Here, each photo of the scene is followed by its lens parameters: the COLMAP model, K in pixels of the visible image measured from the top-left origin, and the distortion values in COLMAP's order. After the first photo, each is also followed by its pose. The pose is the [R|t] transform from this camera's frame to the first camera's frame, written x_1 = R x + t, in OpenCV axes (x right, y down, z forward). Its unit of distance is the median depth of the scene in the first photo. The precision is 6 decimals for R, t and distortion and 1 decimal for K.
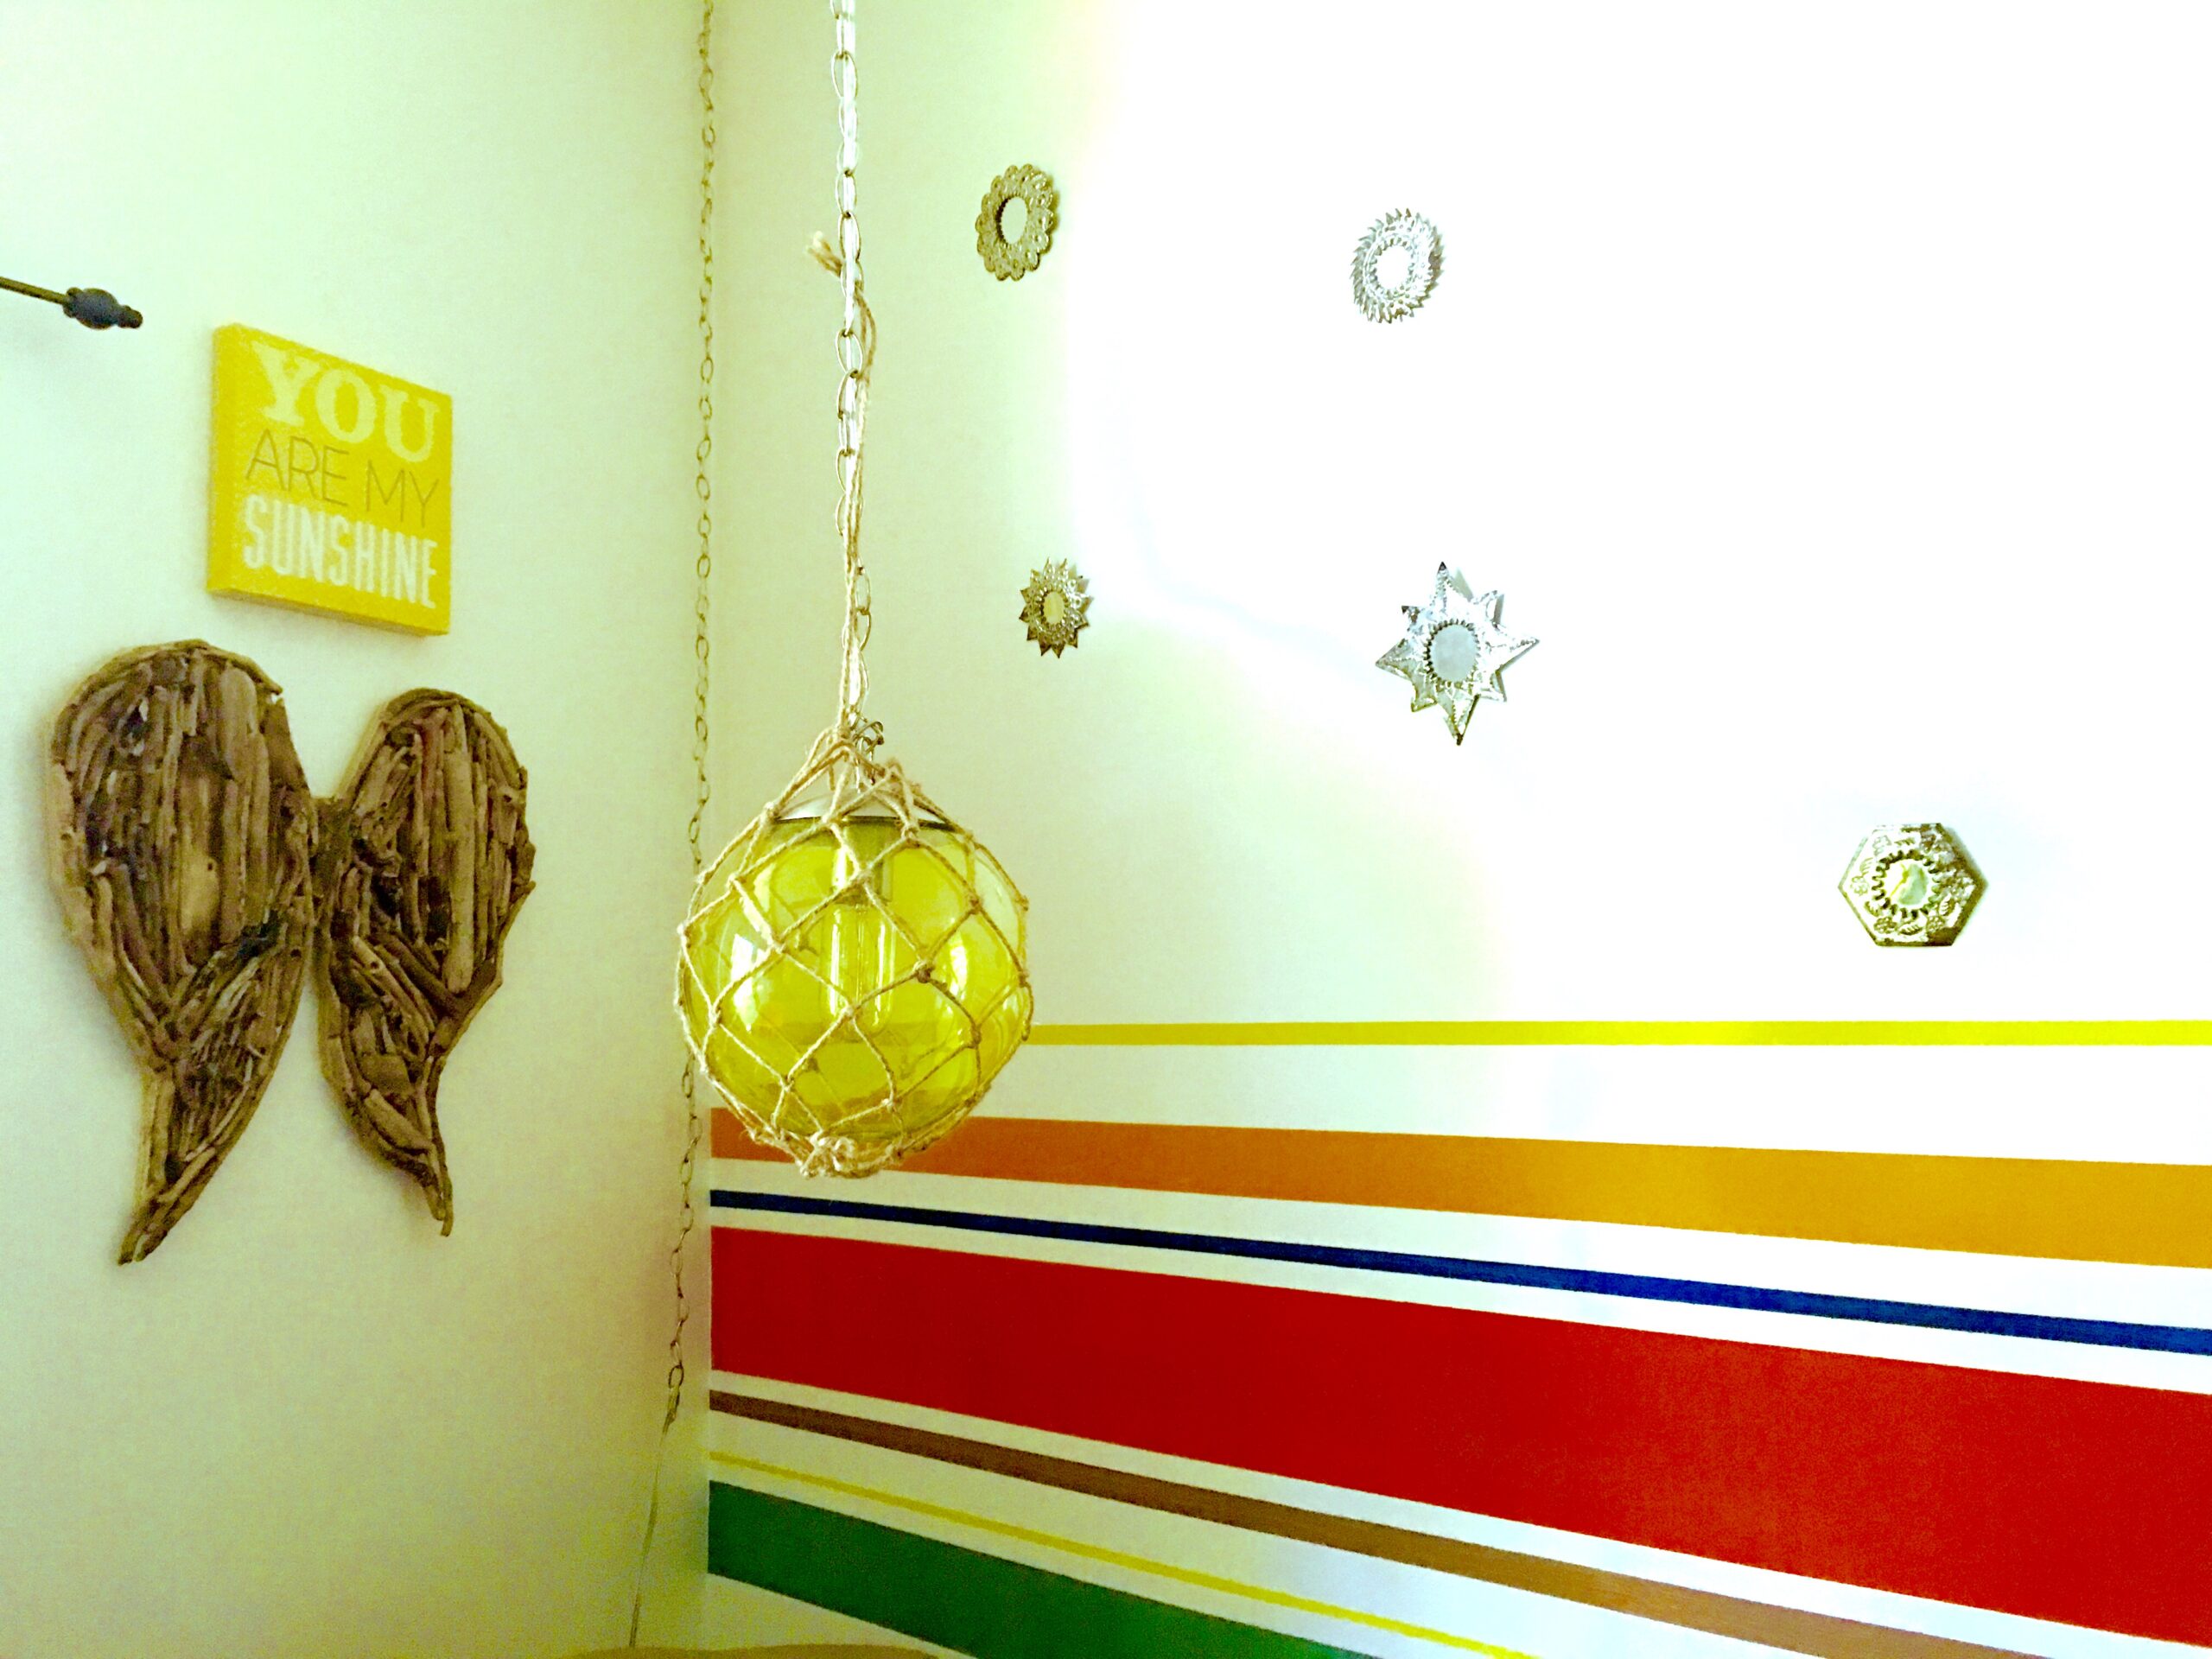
lens RADIAL K [[1888.3, 0, 1098.6], [0, 1888.3, 801.9], [0, 0, 1]] dist [0.089481, -0.137736]
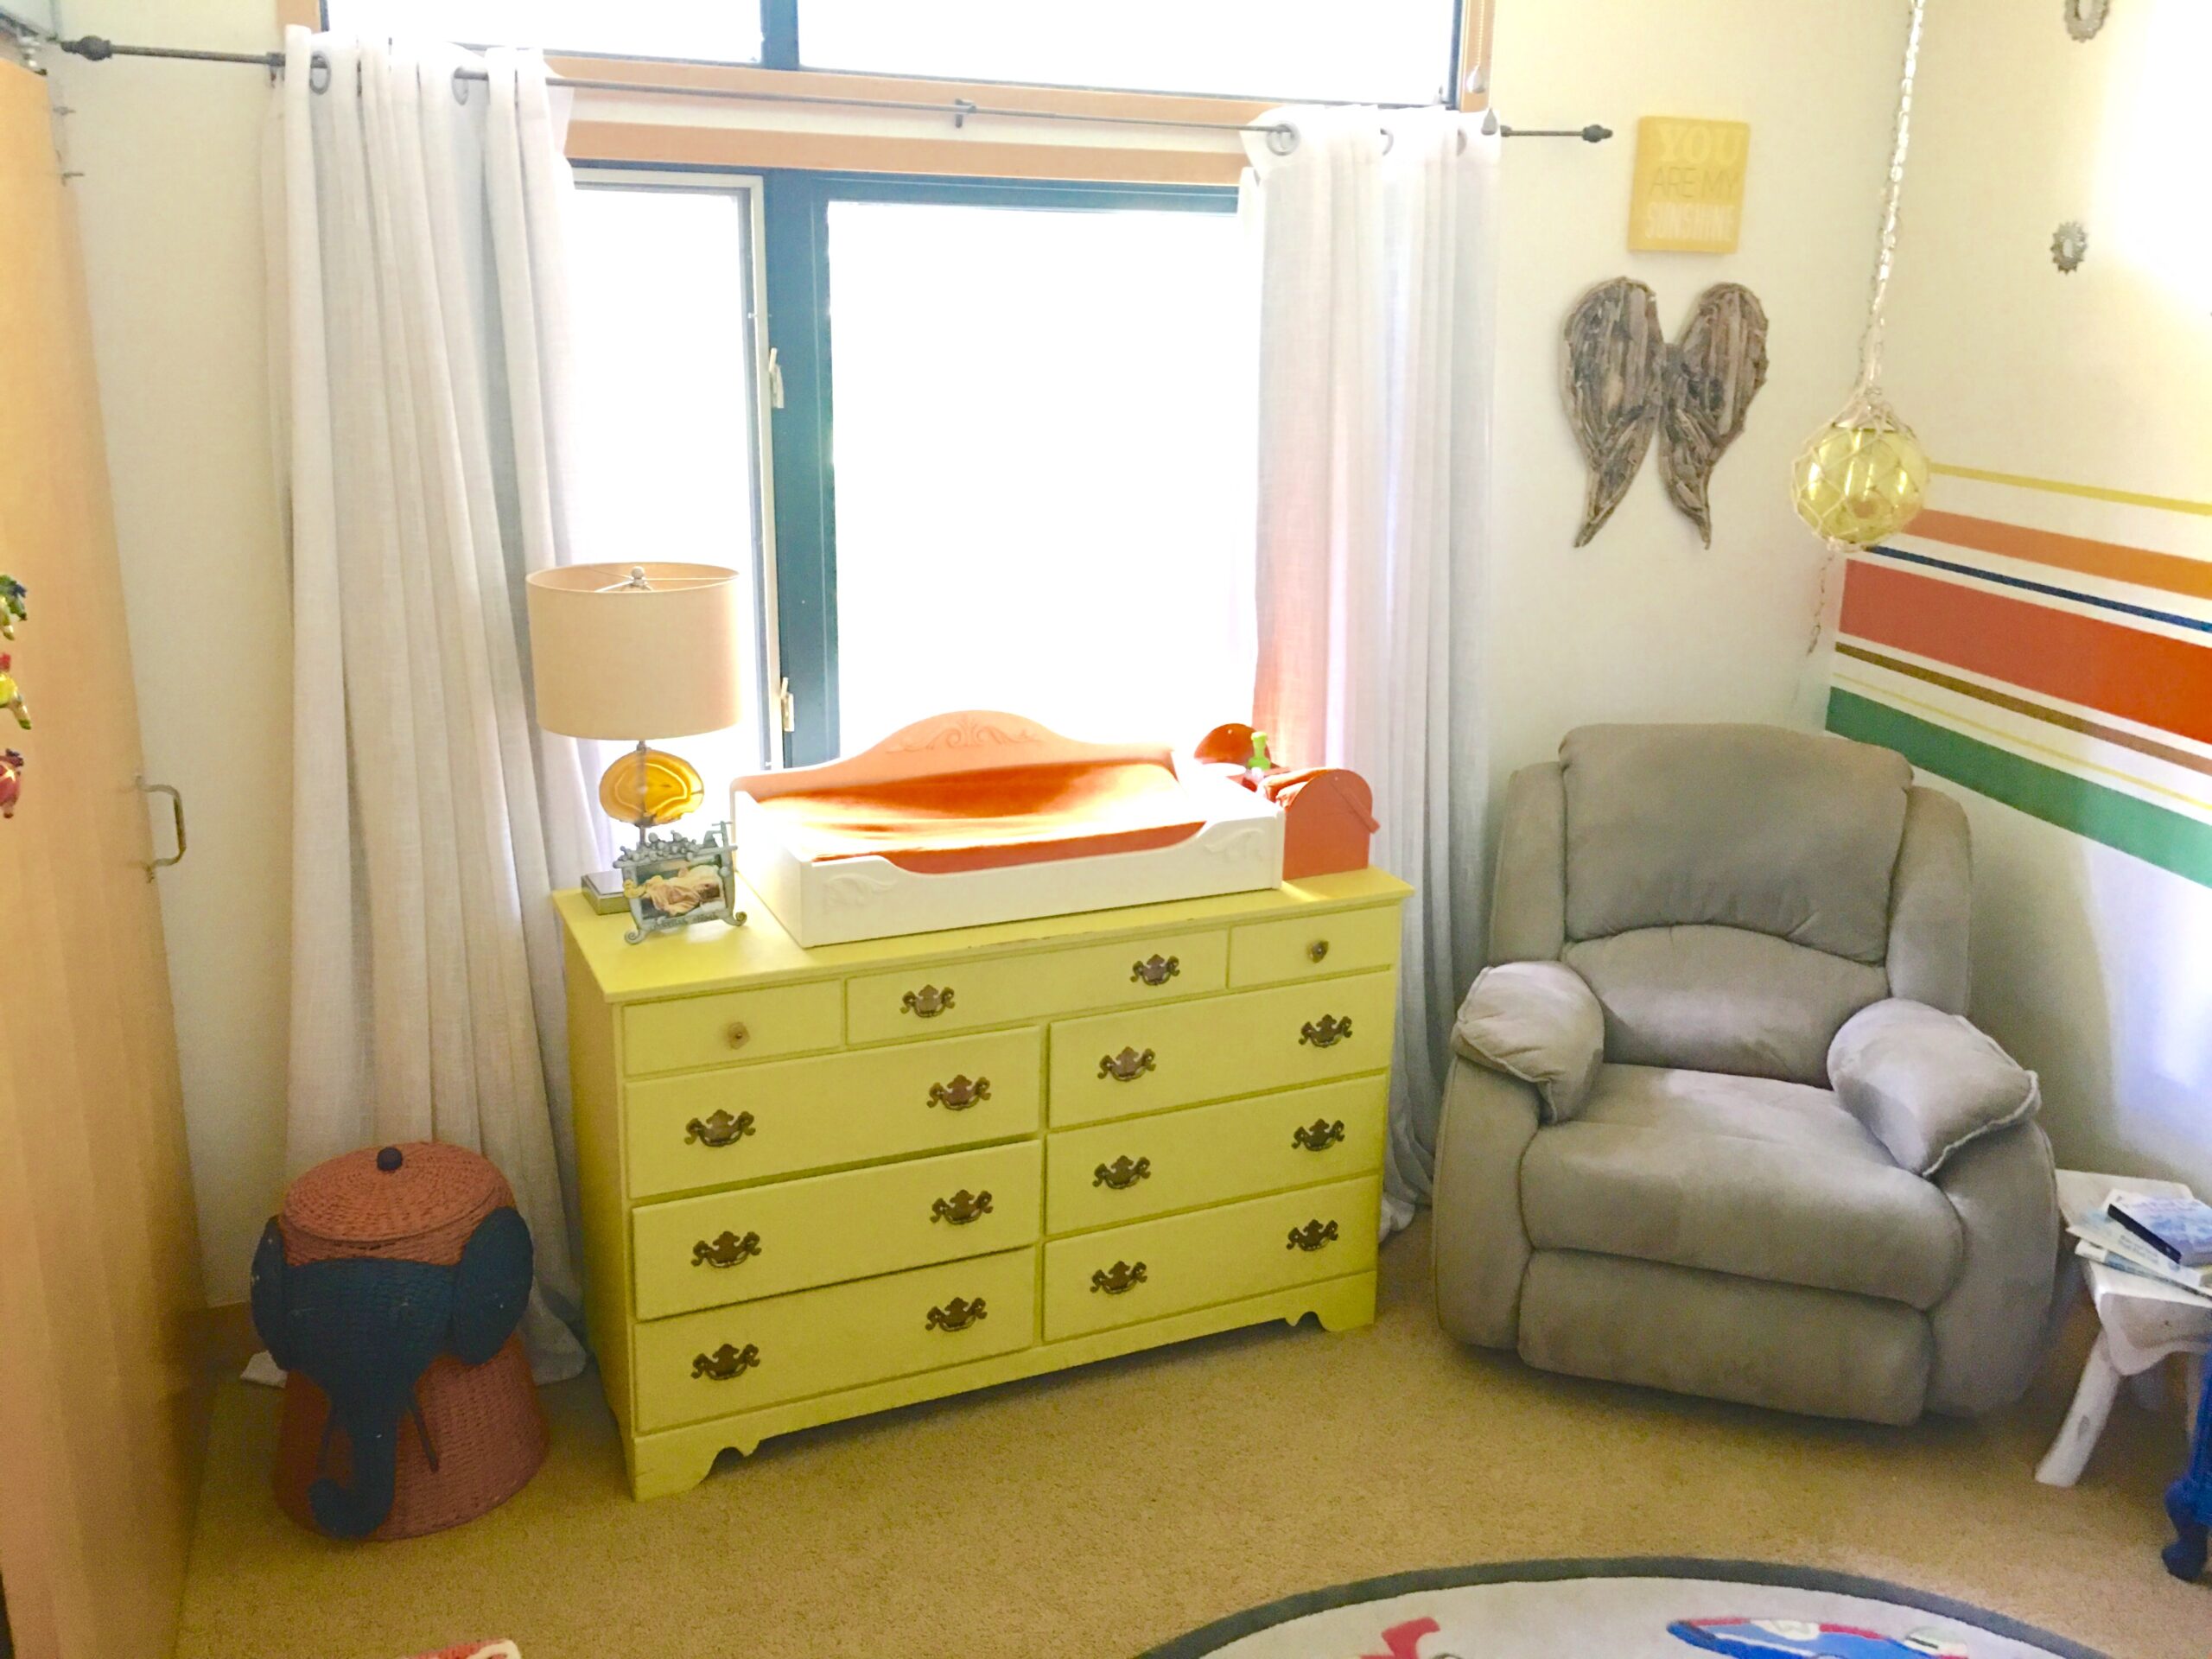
lens RADIAL K [[1888.3, 0, 1098.6], [0, 1888.3, 801.9], [0, 0, 1]] dist [0.089481, -0.137736]
pose [[0.801511, 0.191783, -0.566392, 0.397926], [0.025094, 0.935553, 0.352294, -0.293789], [0.597454, -0.296580, 0.745043, -1.147619]]
